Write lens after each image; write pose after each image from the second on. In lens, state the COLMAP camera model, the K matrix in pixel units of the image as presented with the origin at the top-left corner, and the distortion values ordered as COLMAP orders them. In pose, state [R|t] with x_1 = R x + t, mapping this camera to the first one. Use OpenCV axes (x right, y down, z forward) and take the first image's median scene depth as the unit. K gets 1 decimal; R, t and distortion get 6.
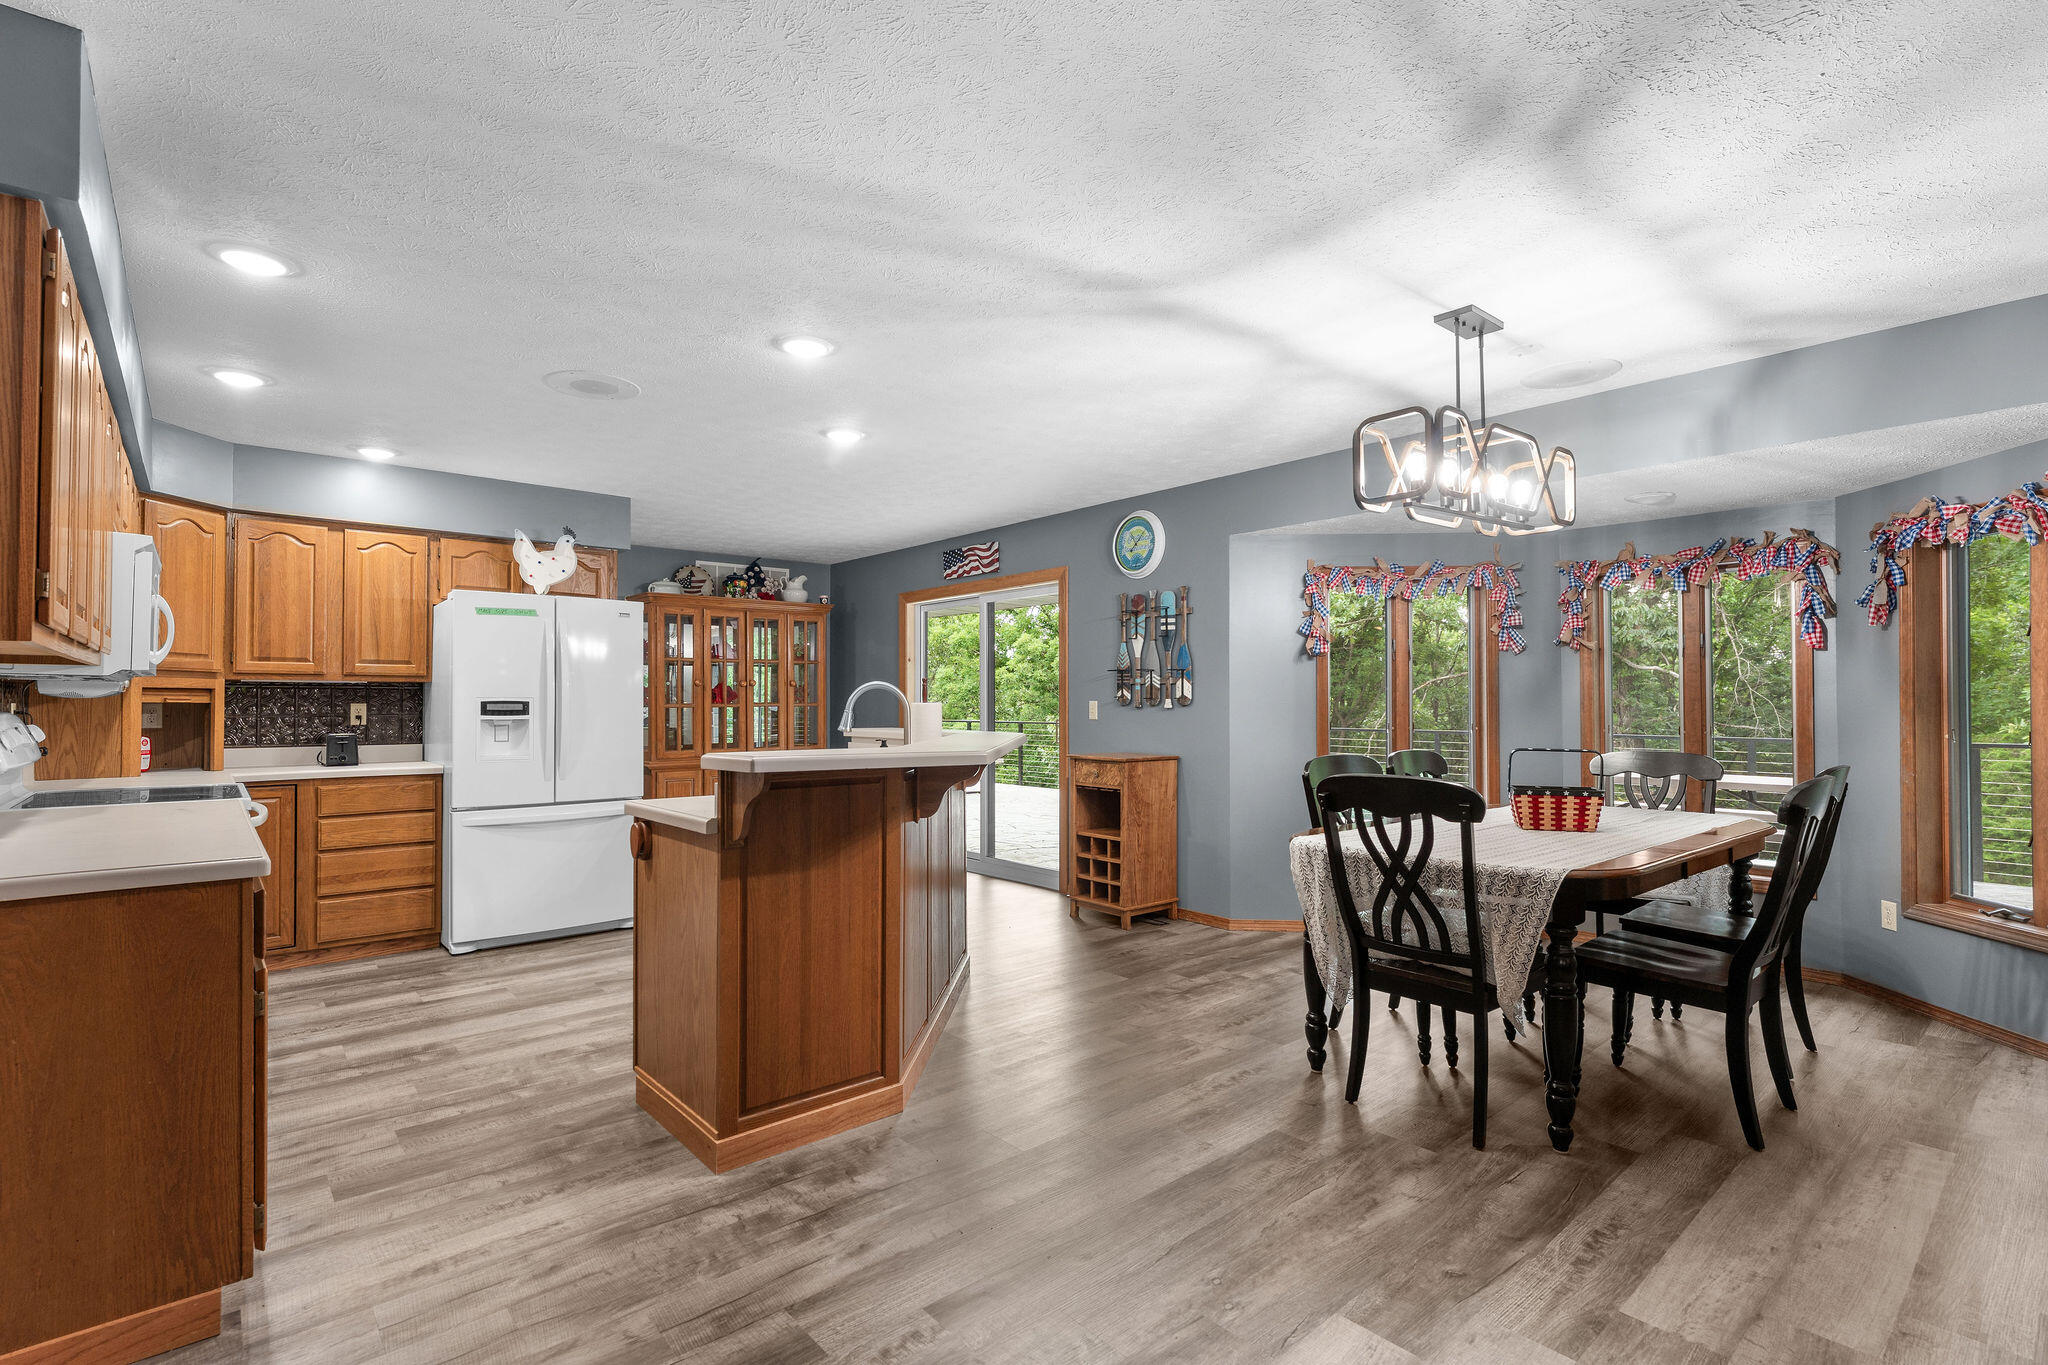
lens RADIAL K [[949.0, 0, 1011.1], [0, 949.0, 686.3], [0, 0, 1]] dist [-0.001674, -0.000522]
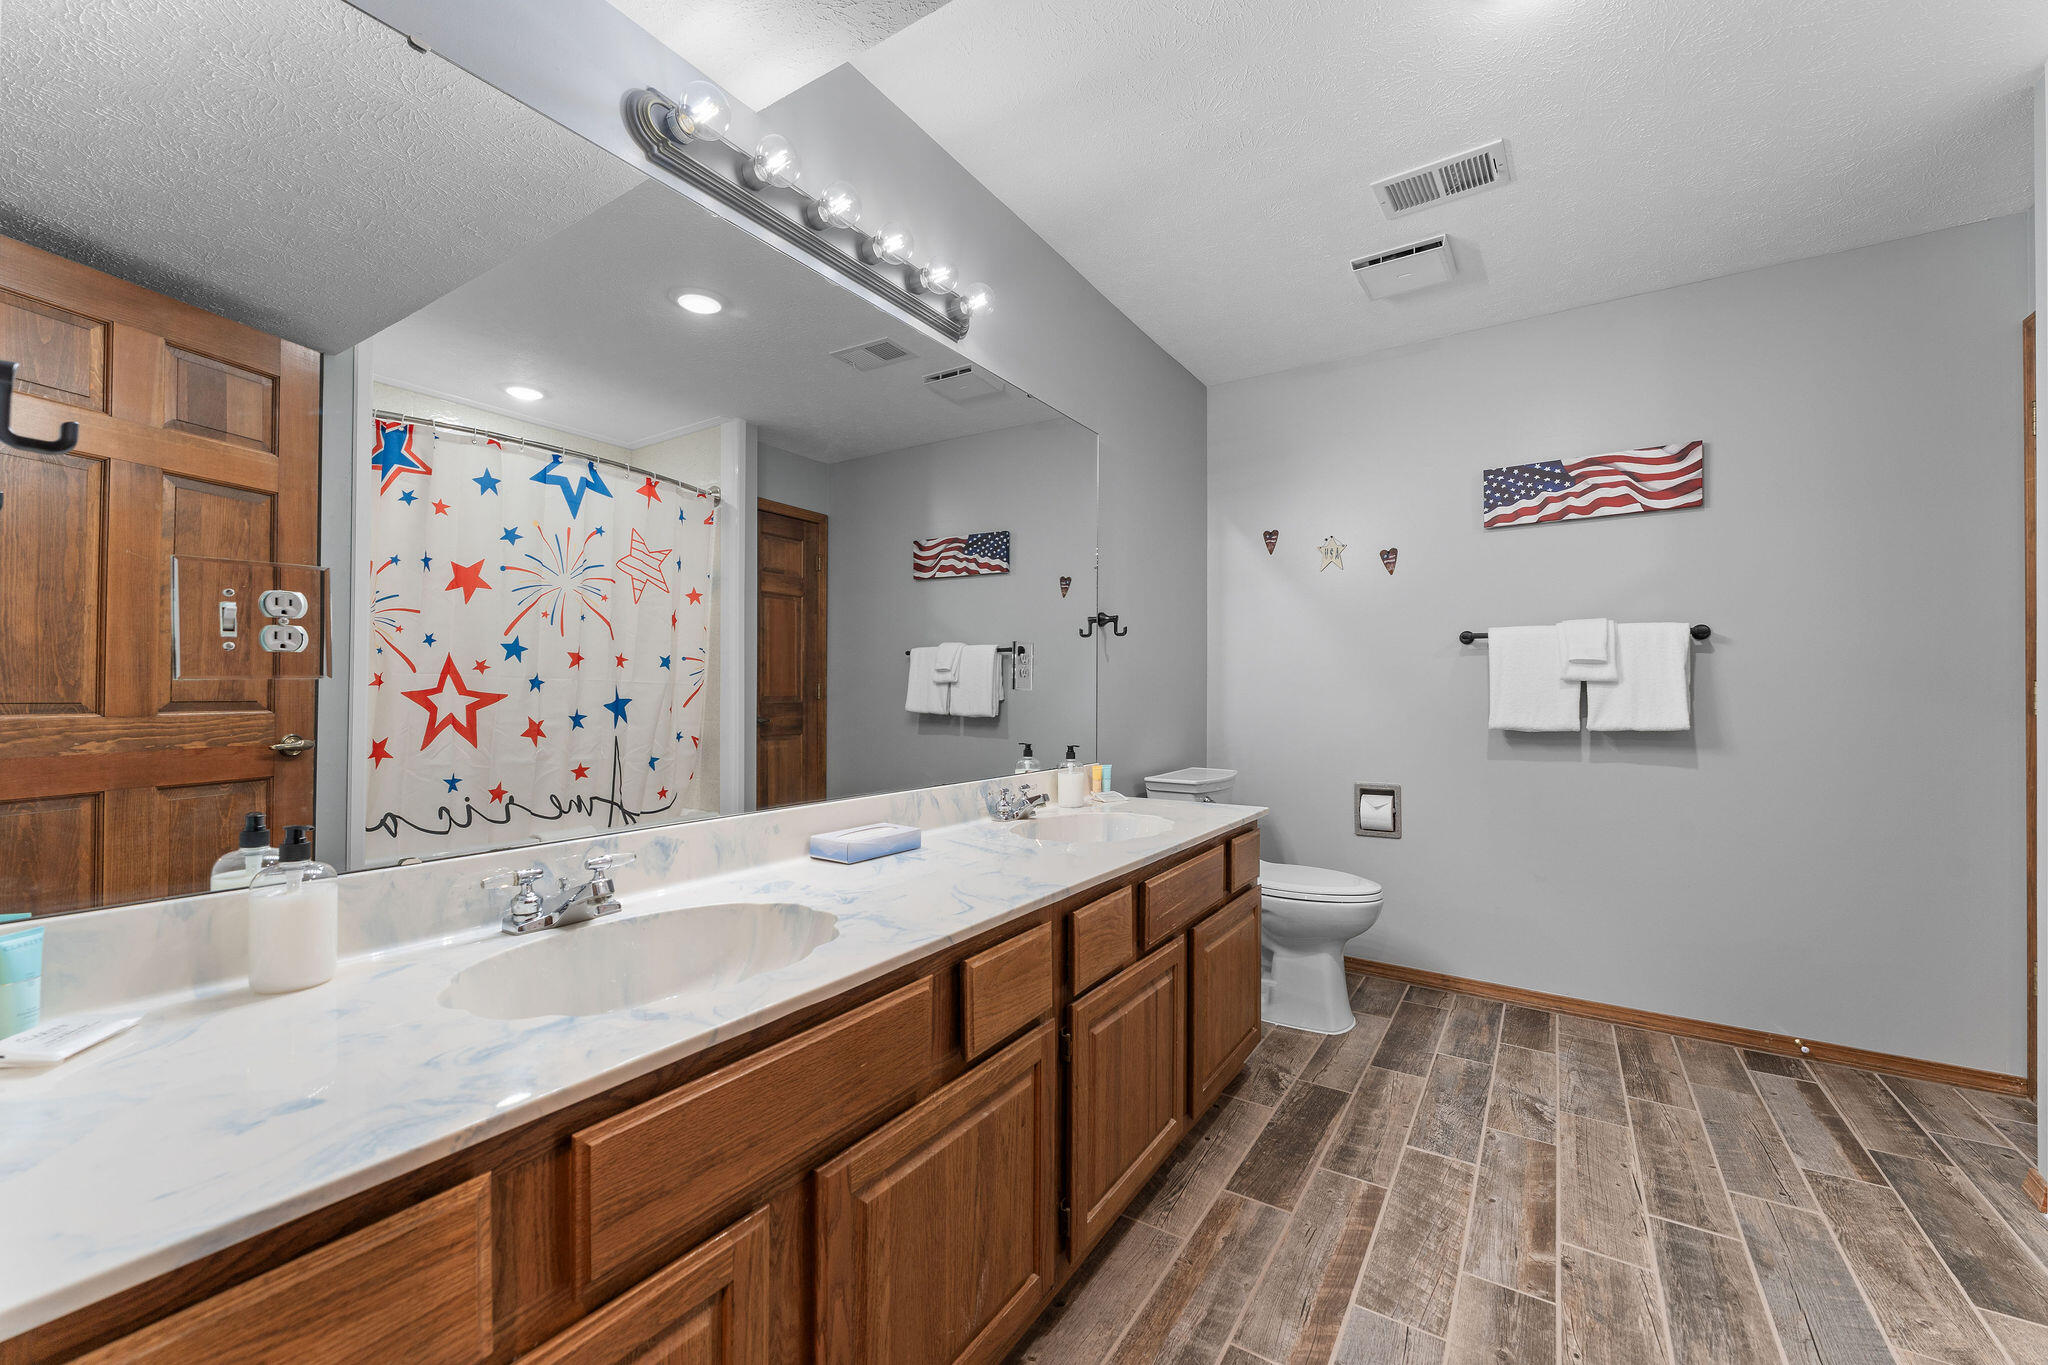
lens RADIAL K [[812.7, 0, 1025.6], [0, 812.7, 688.7], [0, 0, 1]] dist [0.000303, -0.000933]
pose [[0.959206, 0.002768, 0.282694, -0.638297], [-0.004859, 0.999966, 0.006696, -0.046780], [-0.282665, -0.007796, 0.959187, 1.018643]]
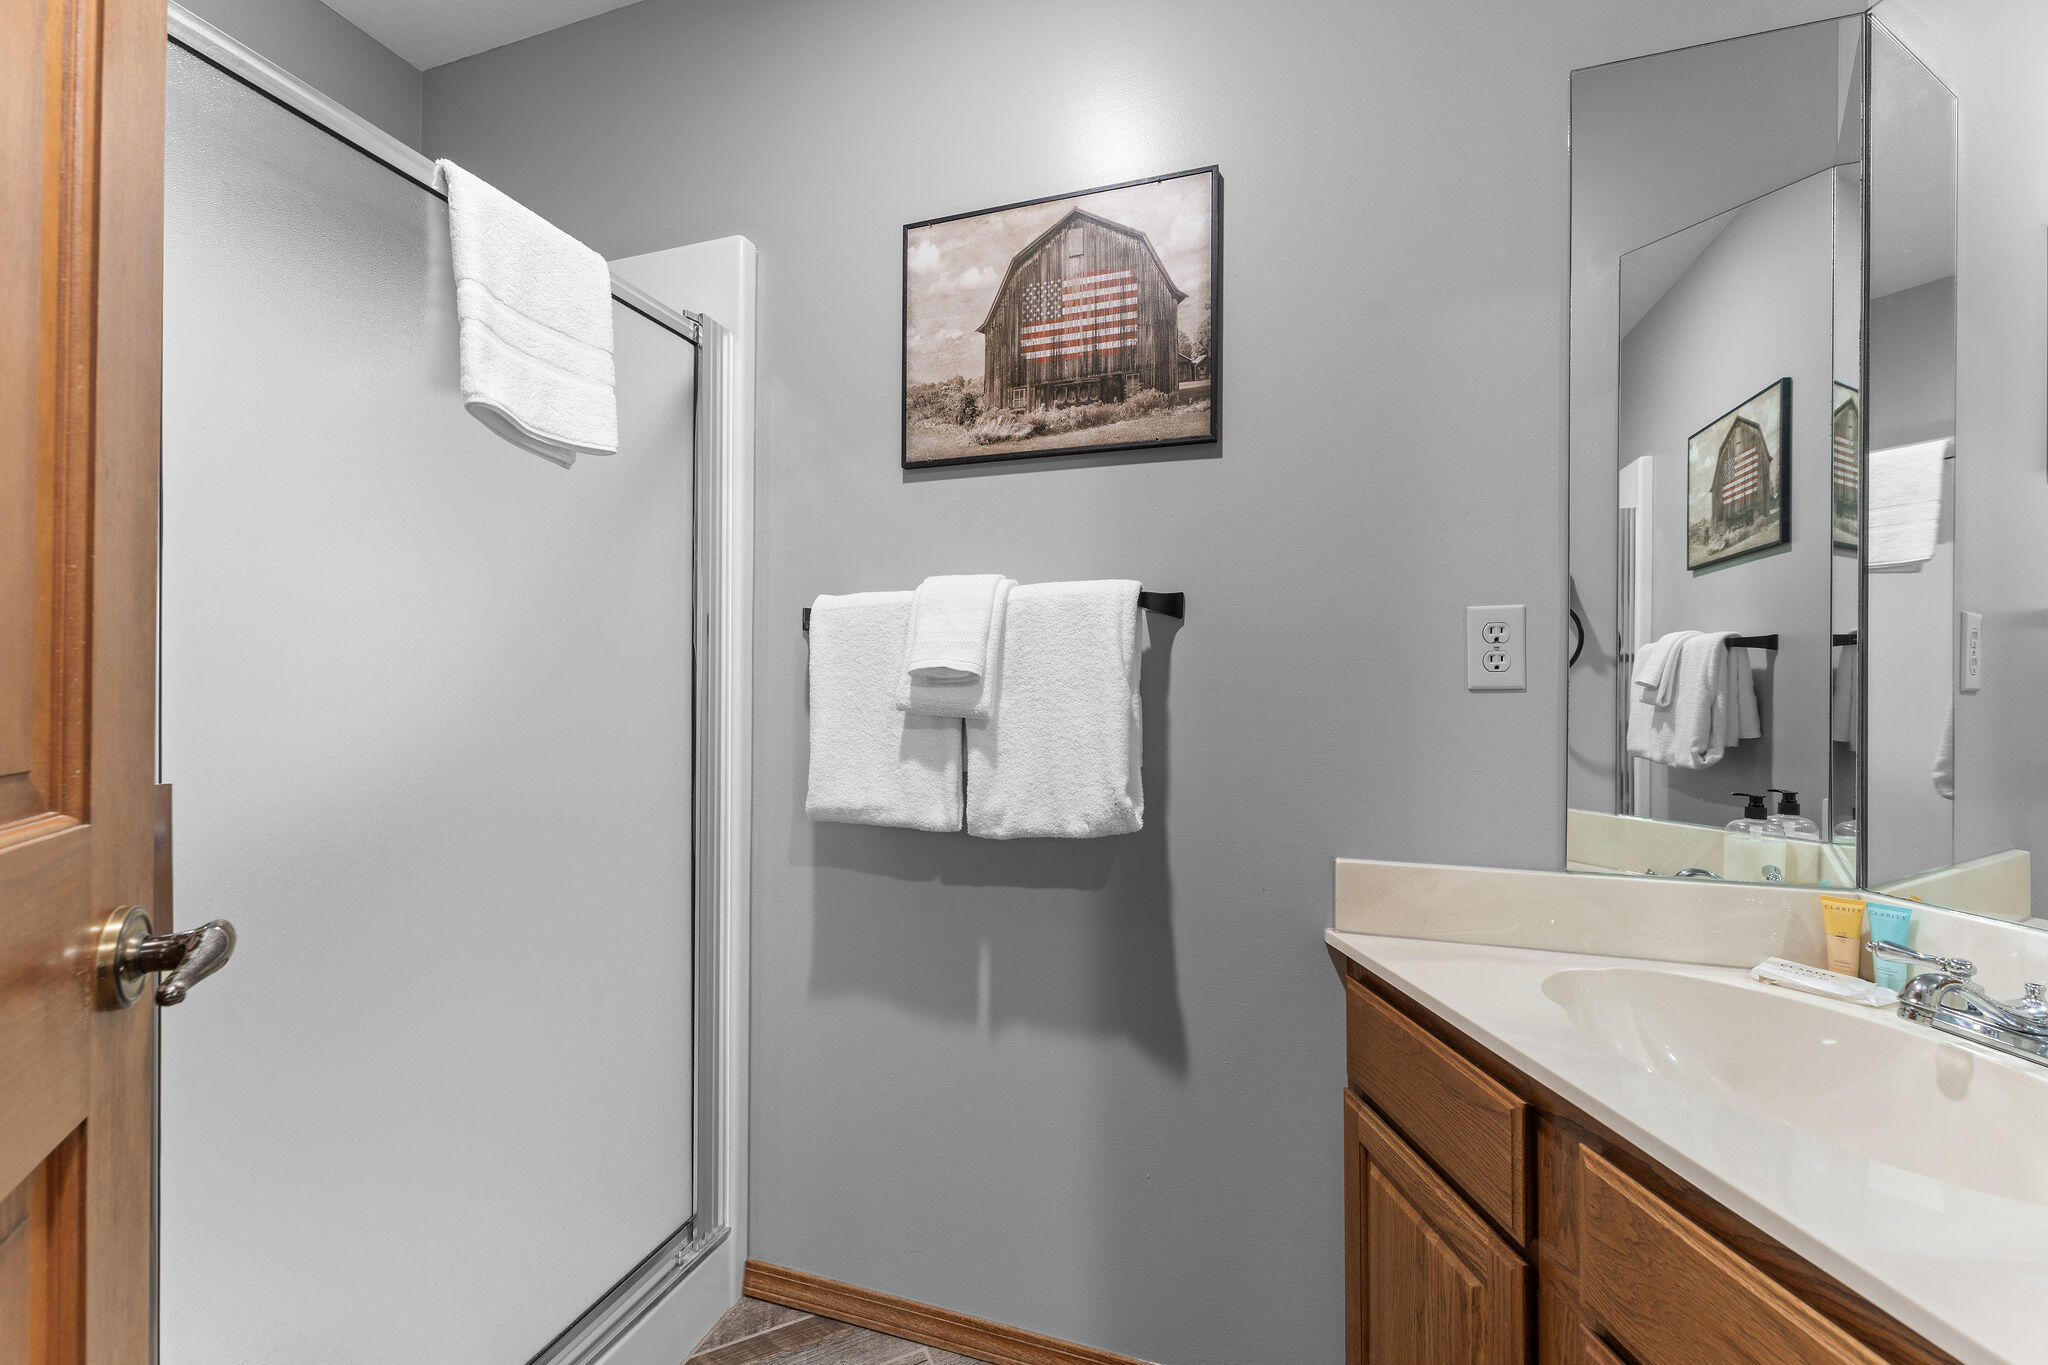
lens RADIAL K [[812.7, 0, 1029.2], [0, 812.7, 690.7], [0, 0, 1]] dist [0.000303, -0.000933]
pose [[0.852046, 0.002140, 0.523463, -0.189950], [-0.006259, 0.999962, 0.006101, -0.061264], [-0.523430, -0.008474, 0.852026, 1.246174]]
